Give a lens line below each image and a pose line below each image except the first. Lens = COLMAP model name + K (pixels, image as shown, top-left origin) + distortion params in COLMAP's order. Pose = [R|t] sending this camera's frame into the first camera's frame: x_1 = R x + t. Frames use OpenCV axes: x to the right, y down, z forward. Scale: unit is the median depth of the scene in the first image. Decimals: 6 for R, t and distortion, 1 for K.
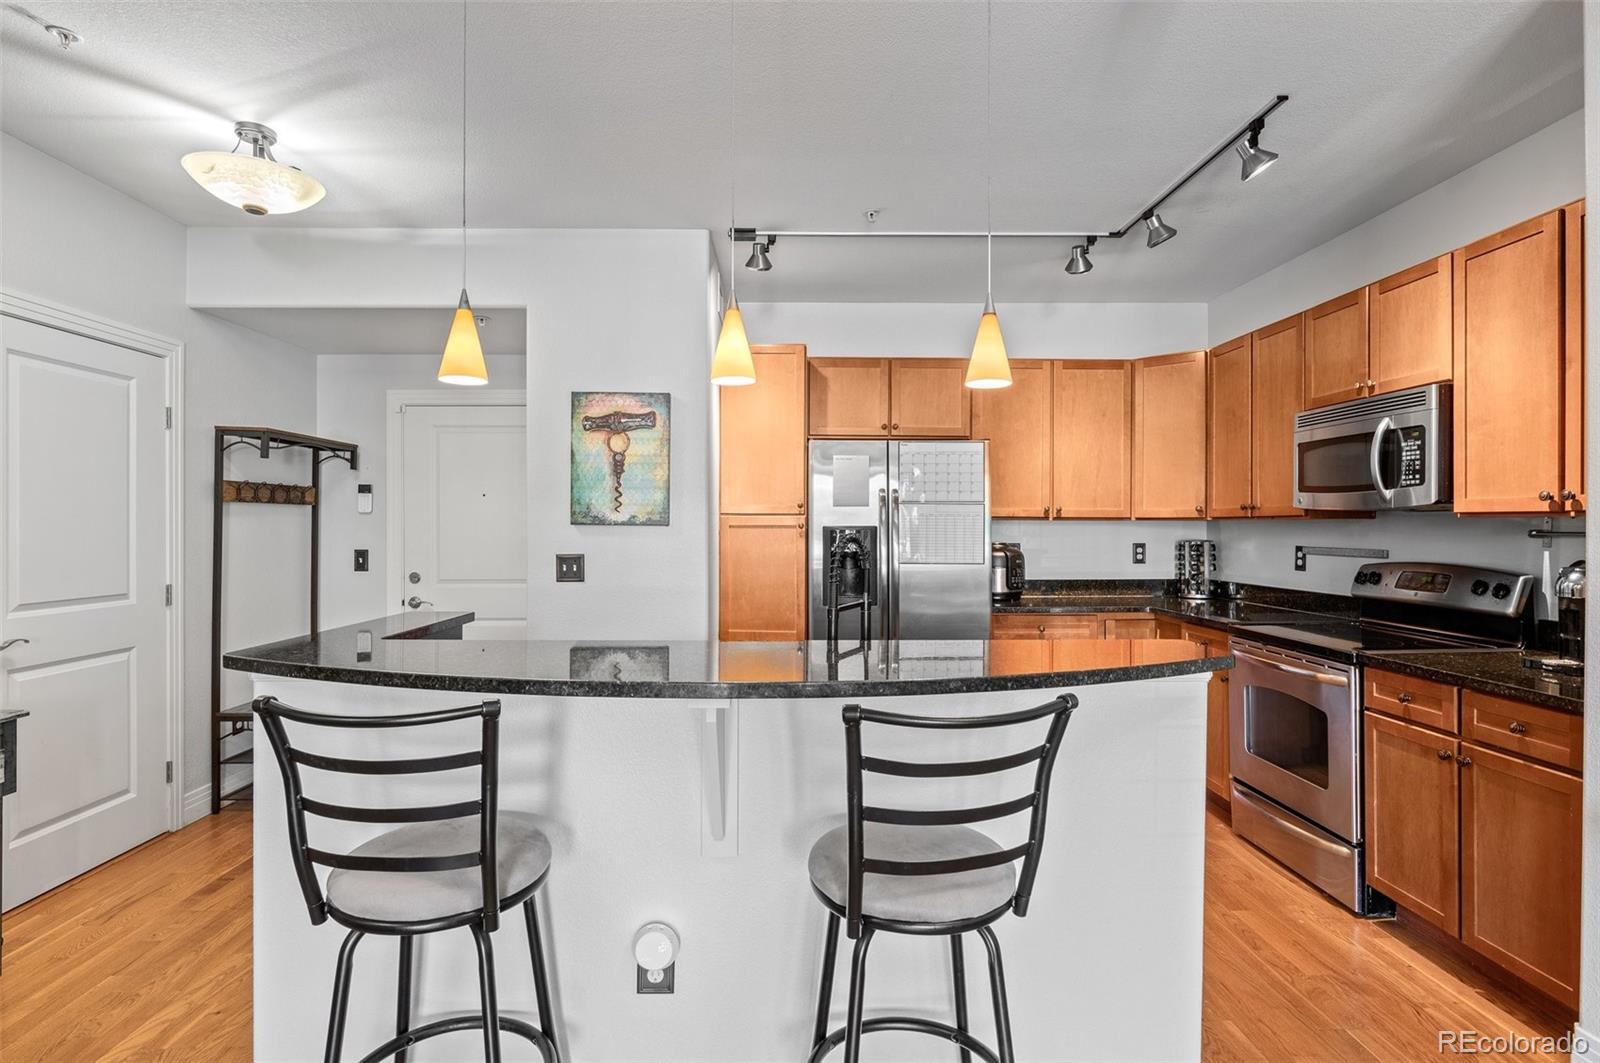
lens RADIAL K [[803.3, 0, 803.9], [0, 803.3, 524.6], [0, 0, 1]] dist [-0.014174, -0.001915]
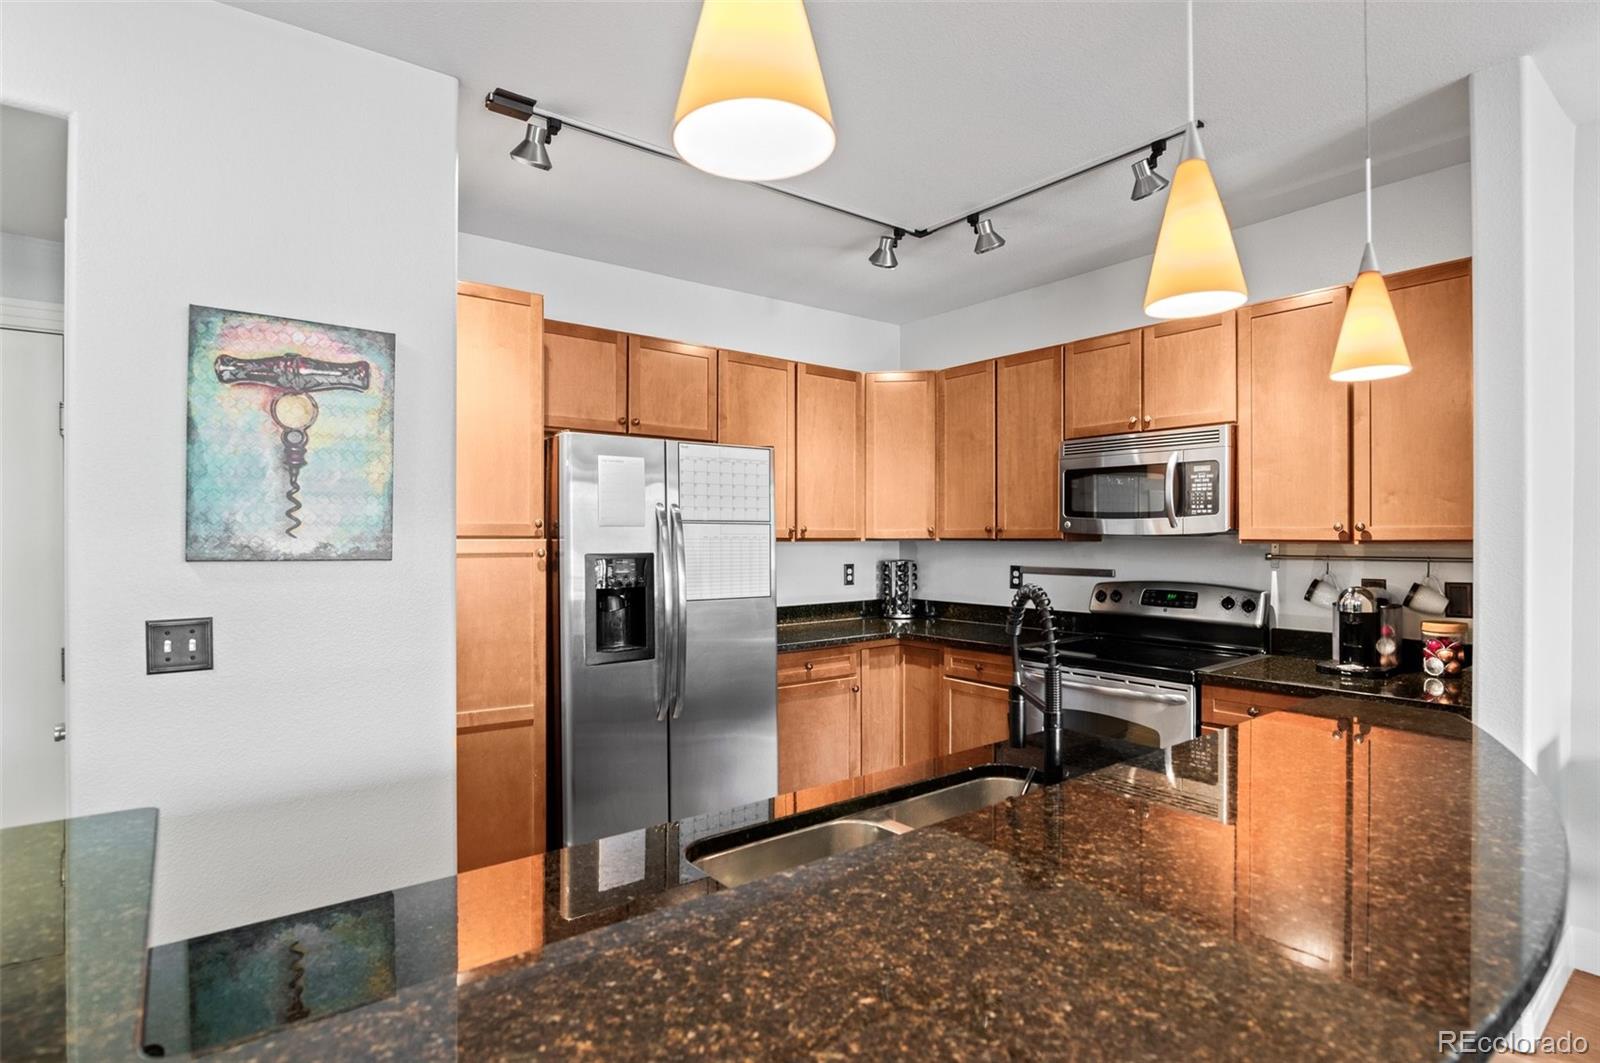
lens RADIAL K [[803.3, 0, 808.2], [0, 803.3, 540.0], [0, 0, 1]] dist [-0.014174, -0.001915]
pose [[0.801211, -0.004544, 0.598364, -0.273834], [0.000268, 0.999974, 0.007236, -0.017445], [-0.598382, -0.005637, 0.801191, 0.348538]]
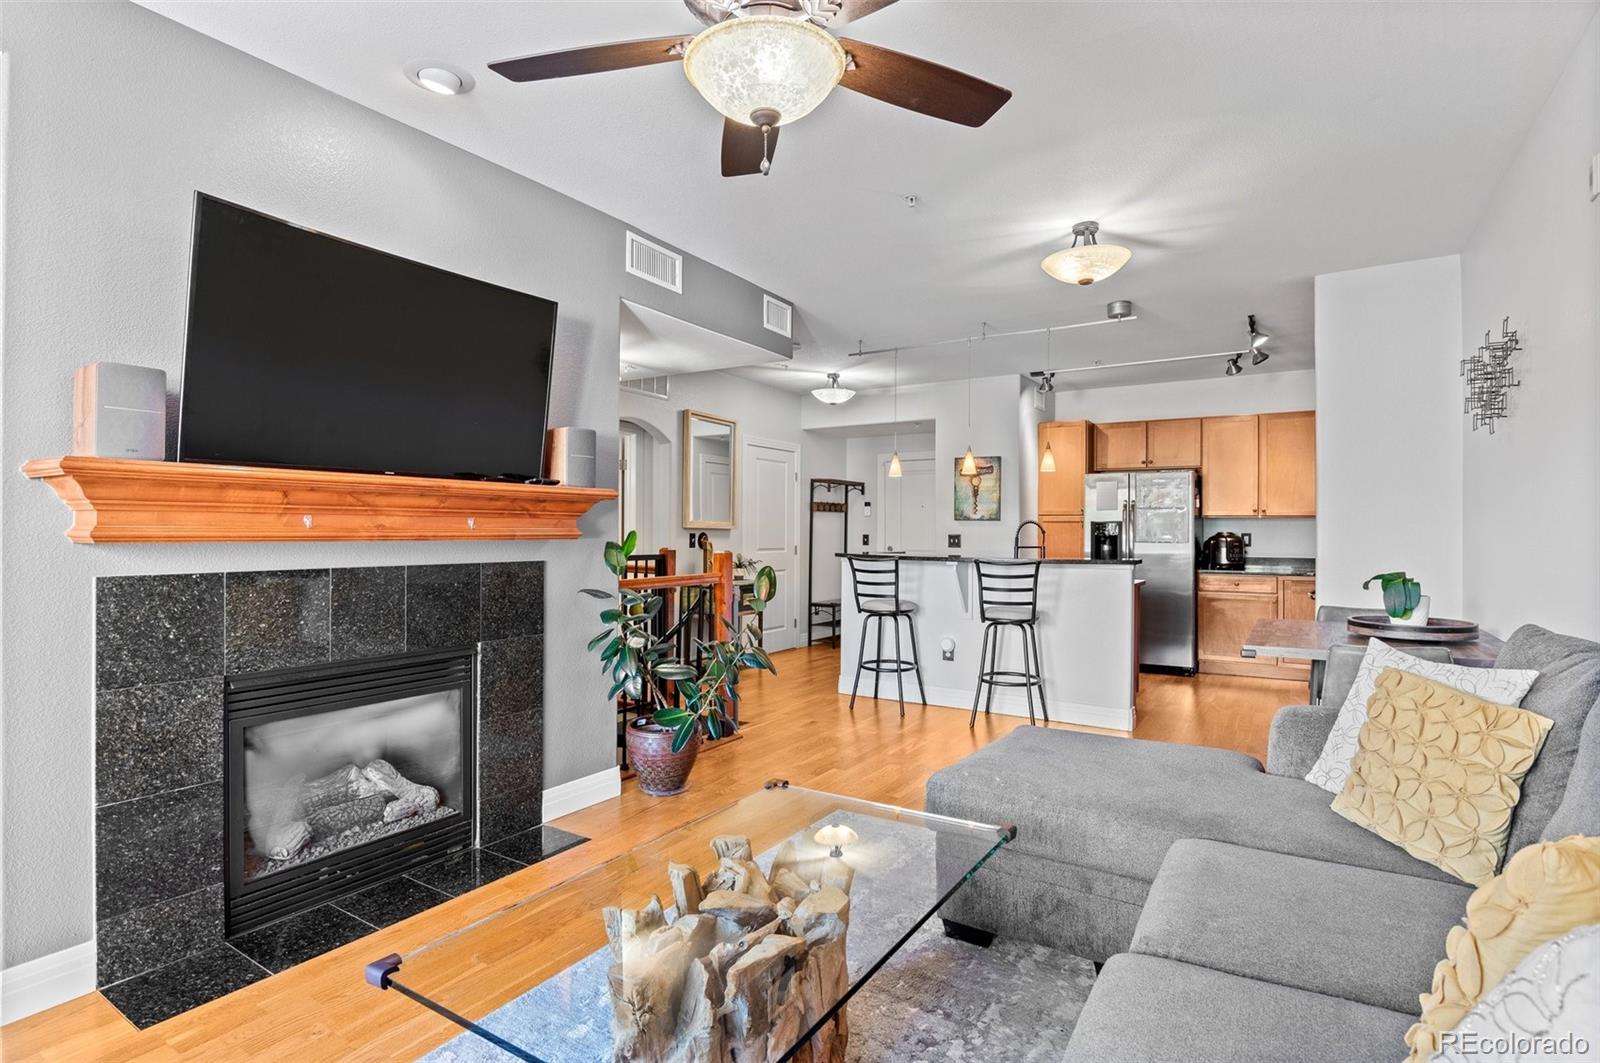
lens RADIAL K [[803.3, 0, 790.7], [0, 803.3, 530.2], [0, 0, 1]] dist [-0.014174, -0.001915]
pose [[0.830211, 0.002982, -0.557441, 0.531887], [-0.002860, 0.999995, 0.001091, 0.025120], [0.557442, 0.000689, 0.830216, -1.001796]]
